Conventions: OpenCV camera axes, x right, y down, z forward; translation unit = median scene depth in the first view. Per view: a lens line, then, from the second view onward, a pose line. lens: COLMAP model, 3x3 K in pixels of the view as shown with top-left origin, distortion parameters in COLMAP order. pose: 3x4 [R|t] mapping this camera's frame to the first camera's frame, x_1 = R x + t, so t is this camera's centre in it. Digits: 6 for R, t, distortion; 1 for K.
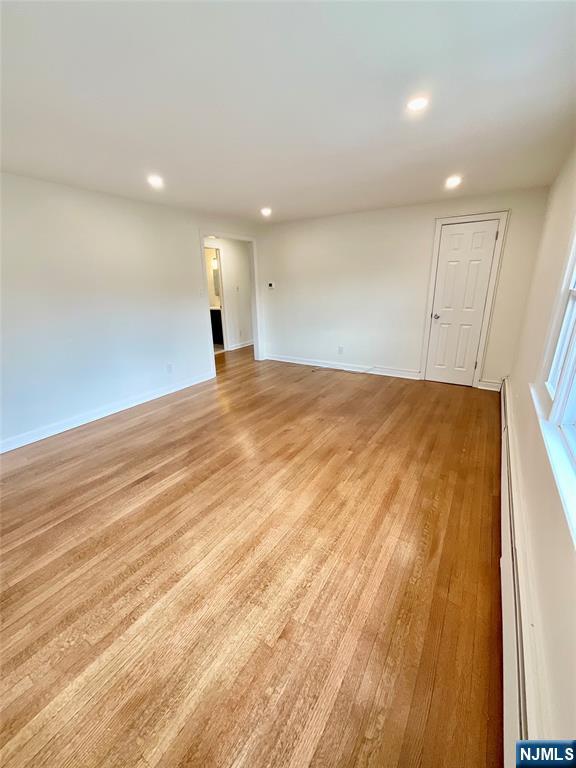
lens RADIAL K [[311.4, 0, 288.0], [0, 311.4, 384.0], [0, 0, 1]] dist [-0.010105, 0.004783]
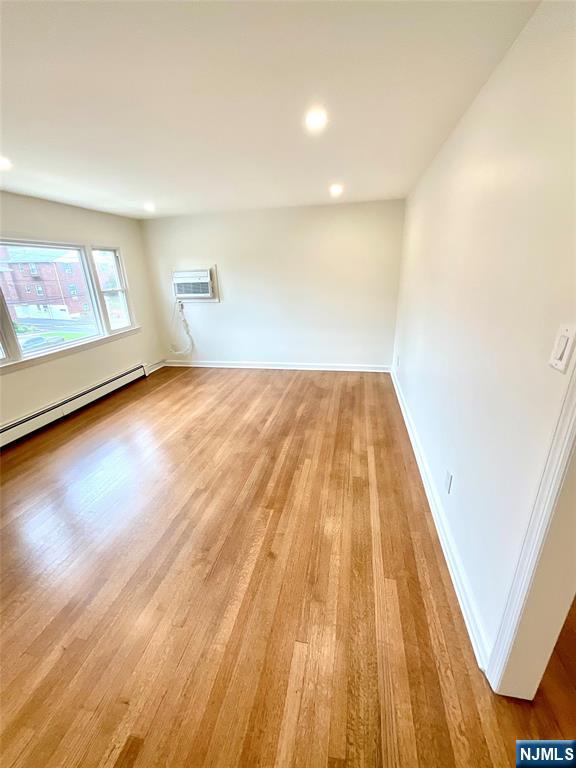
lens RADIAL K [[311.4, 0, 288.0], [0, 311.4, 384.0], [0, 0, 1]] dist [-0.010105, 0.004783]
pose [[-0.935376, 0.165193, -0.312702, -0.100853], [-0.063276, 0.791761, 0.607545, -0.649624], [0.347947, 0.588070, -0.730141, 1.875097]]
